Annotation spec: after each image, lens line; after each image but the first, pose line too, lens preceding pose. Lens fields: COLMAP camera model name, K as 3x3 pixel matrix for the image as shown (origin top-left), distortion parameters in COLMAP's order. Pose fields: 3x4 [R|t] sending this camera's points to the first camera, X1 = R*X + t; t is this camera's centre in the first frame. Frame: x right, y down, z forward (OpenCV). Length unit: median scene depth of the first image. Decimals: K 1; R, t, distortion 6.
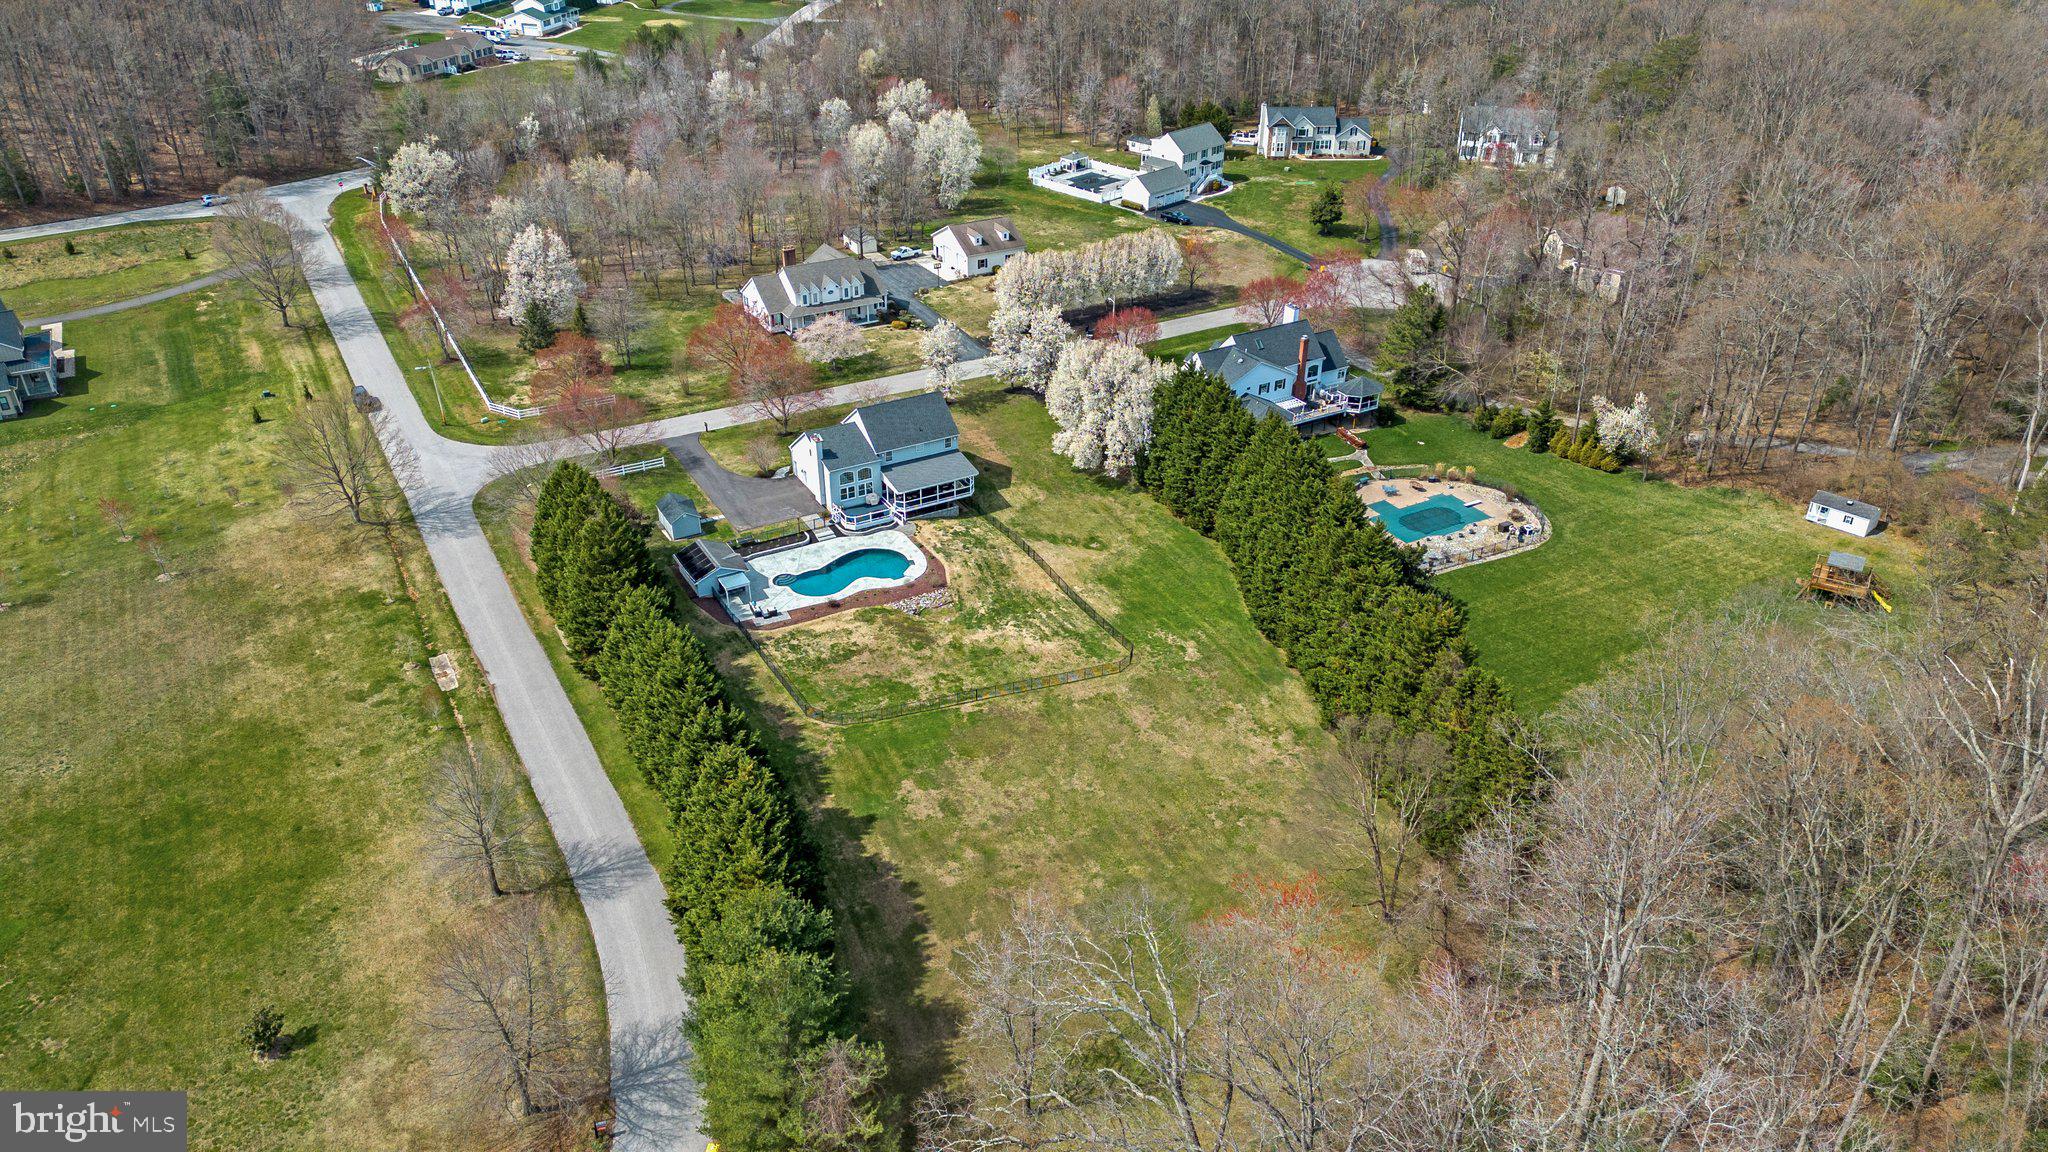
lens RADIAL K [[1428.1, 0, 1014.2], [0, 1428.1, 572.1], [0, 0, 1]] dist [0.076823, -0.074593]
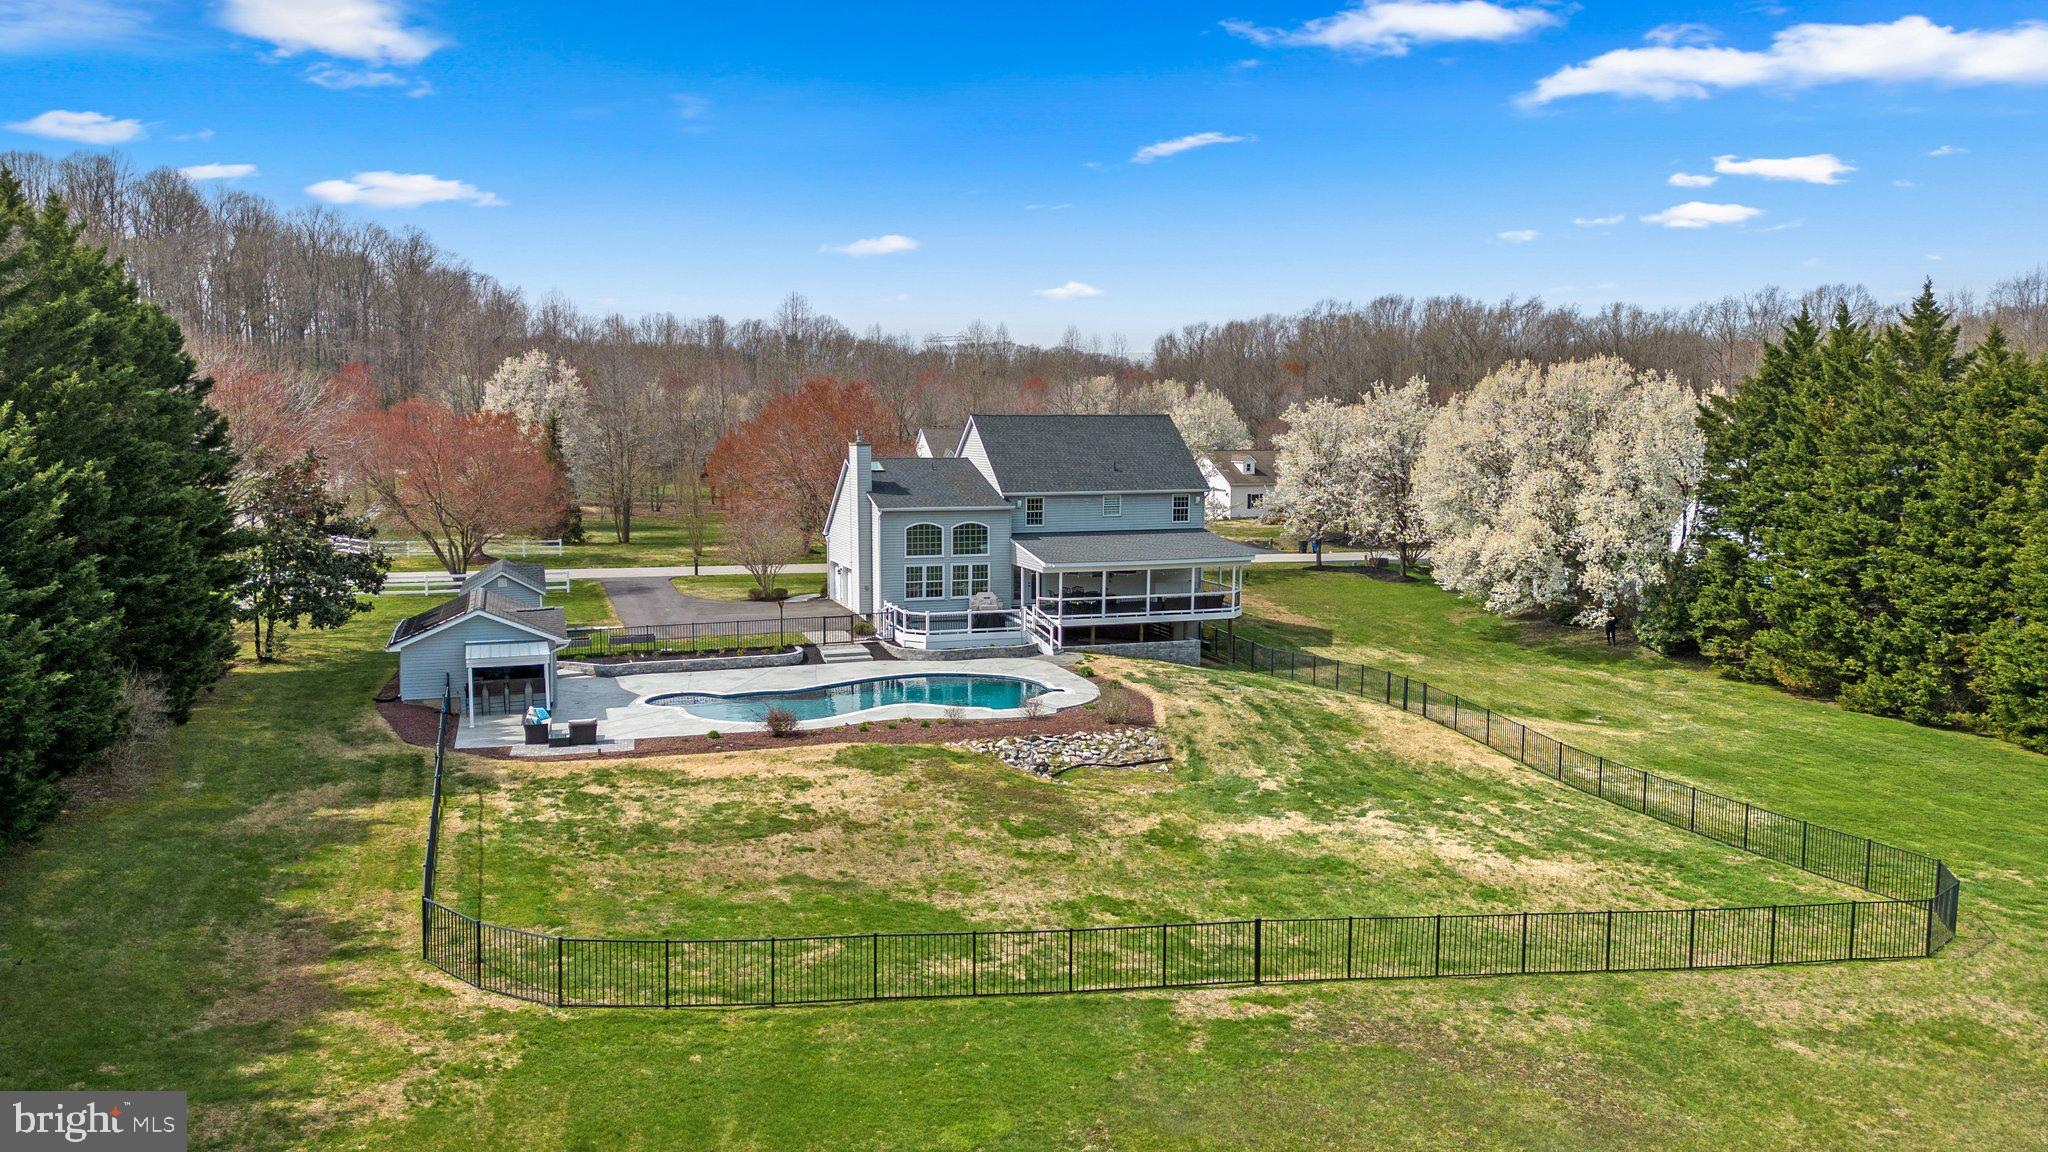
lens RADIAL K [[1428.1, 0, 1016.7], [0, 1428.1, 548.5], [0, 0, 1]] dist [0.076823, -0.074593]
pose [[0.984206, 0.016114, -0.176294, -0.020055], [-0.089546, 0.904369, -0.417252, 0.098587], [0.152711, 0.426448, 0.891528, 0.628954]]
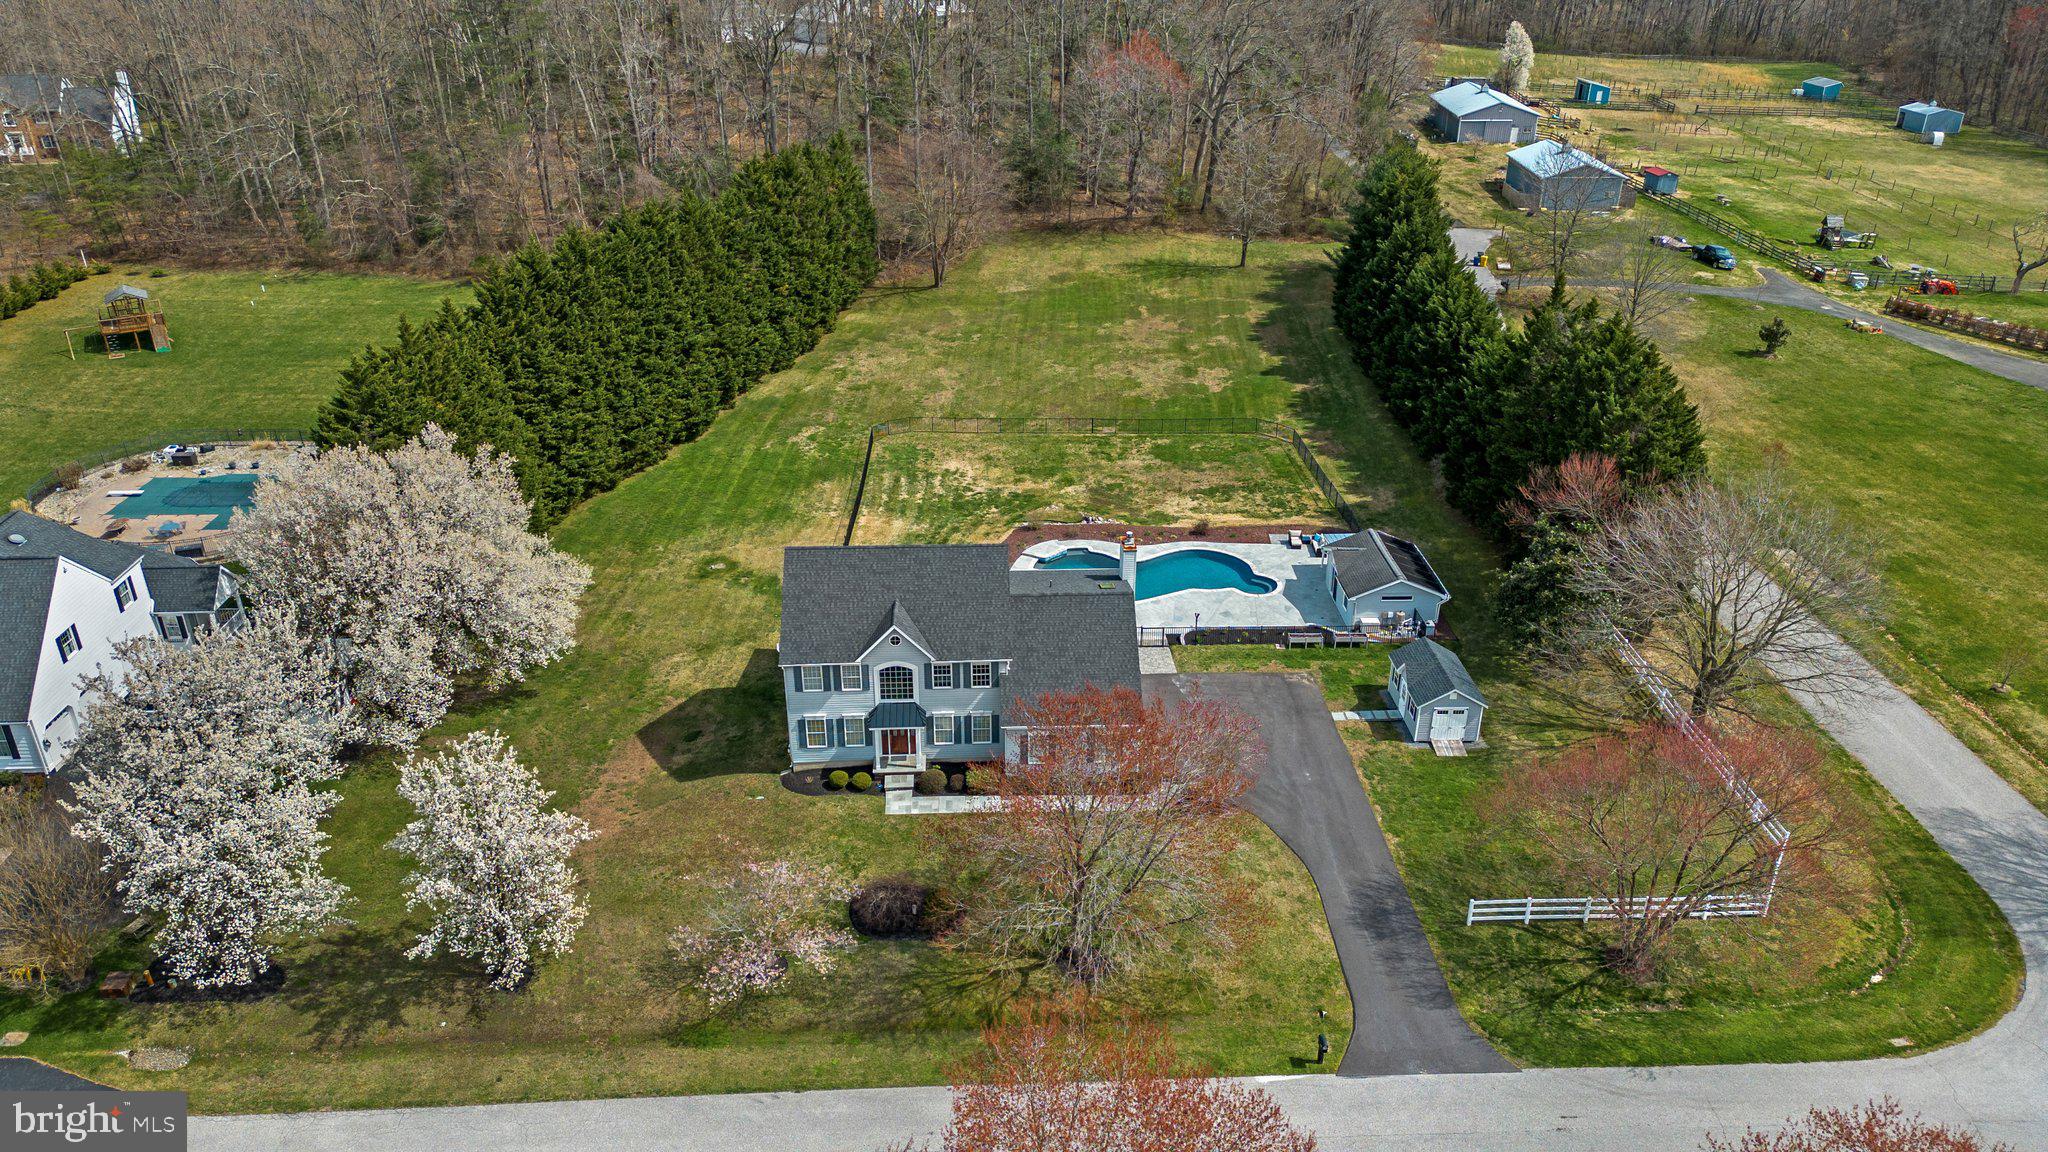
lens RADIAL K [[1428.1, 0, 1024.6], [0, 1428.1, 570.8], [0, 0, 1]] dist [0.076823, -0.074593]
pose [[-0.889835, -0.204452, 0.407913, -0.285031], [0.228200, 0.574743, 0.785872, -0.435637], [-0.395119, 0.792383, -0.464770, 1.186289]]
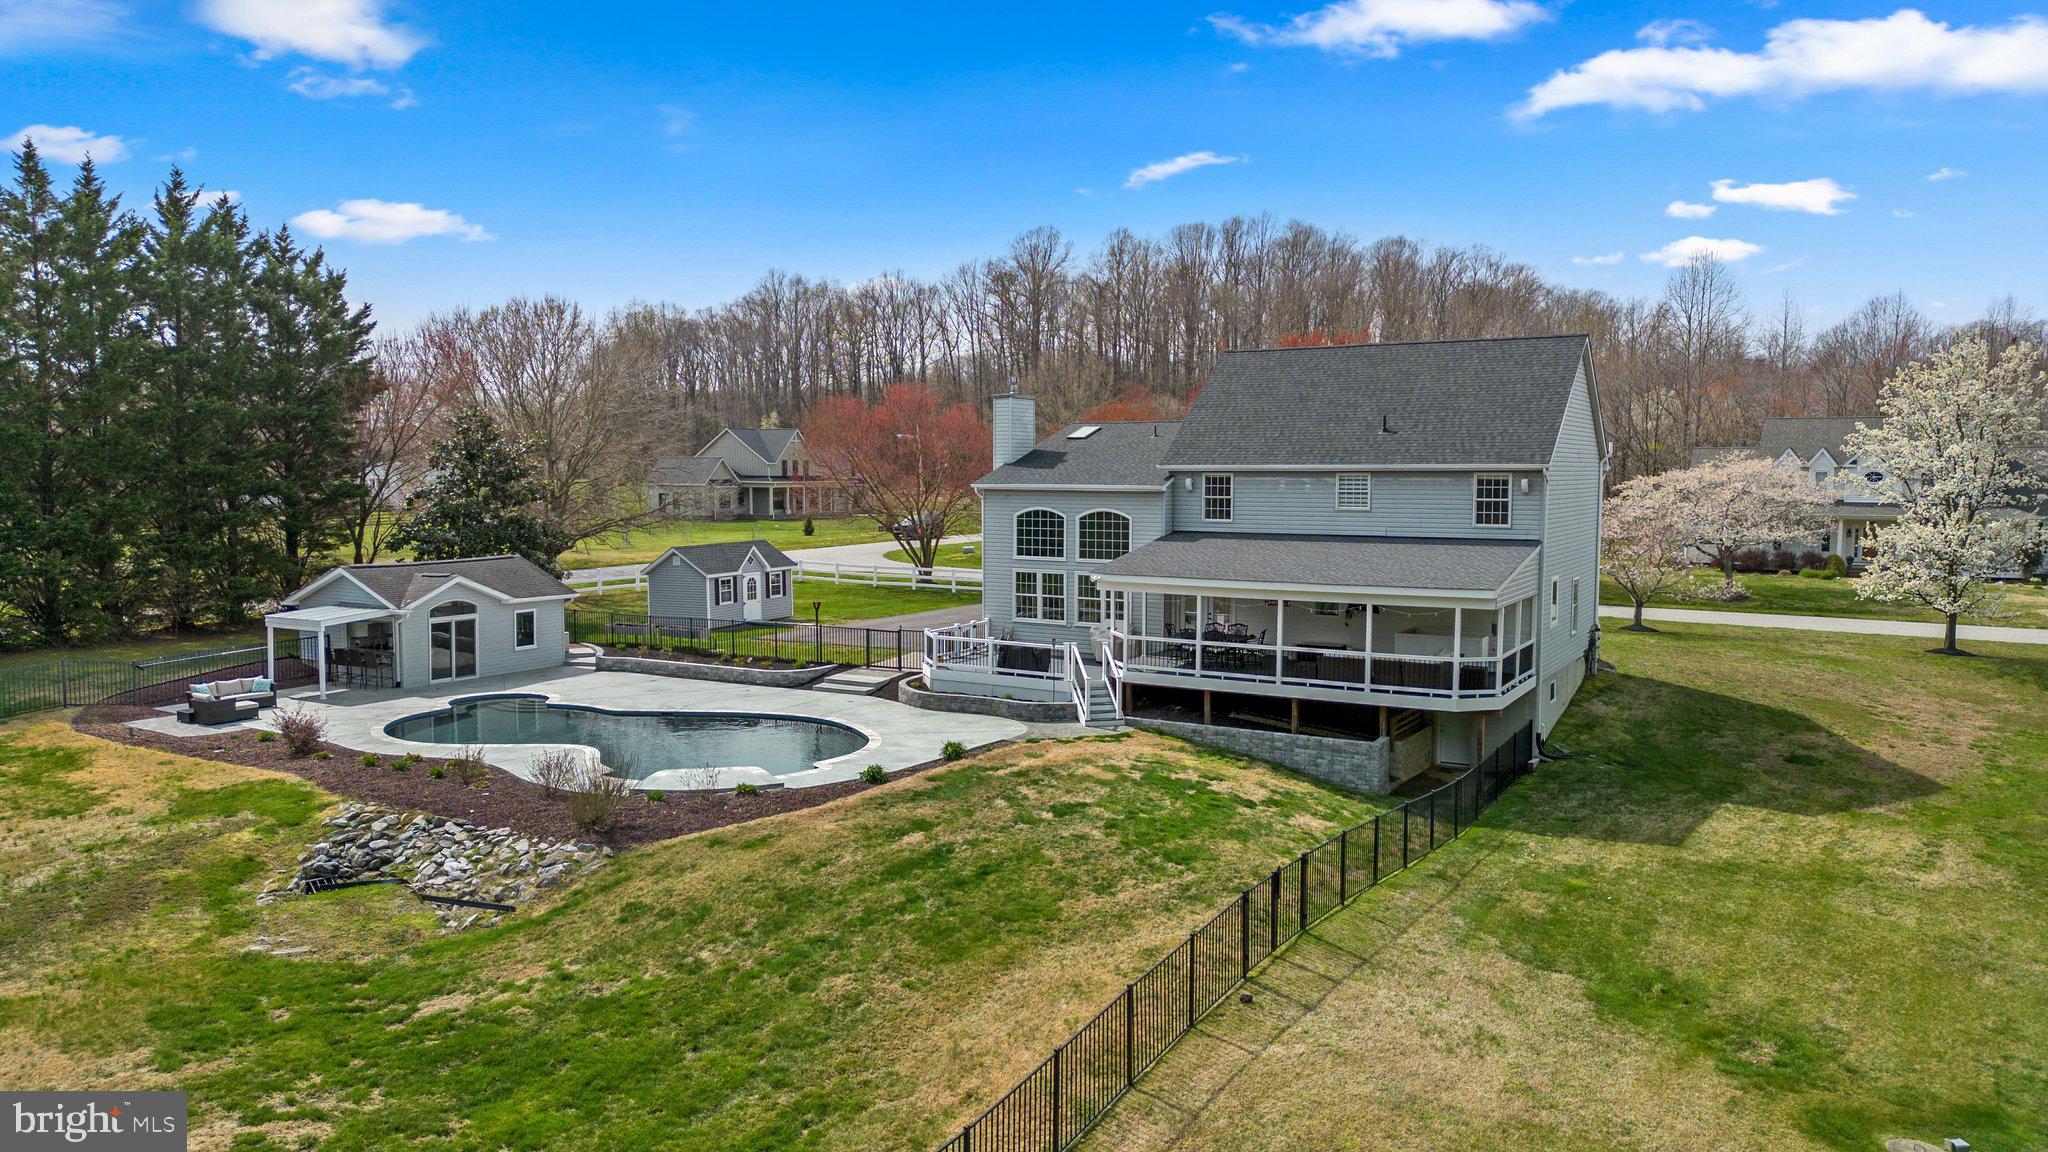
lens RADIAL K [[1428.1, 0, 1019.5], [0, 1428.1, 578.9], [0, 0, 1]] dist [0.076823, -0.074593]
pose [[0.505075, 0.067710, -0.860415, 0.109593], [-0.435949, 0.880409, -0.186624, -0.006300], [0.744881, 0.469357, 0.474191, 0.849042]]
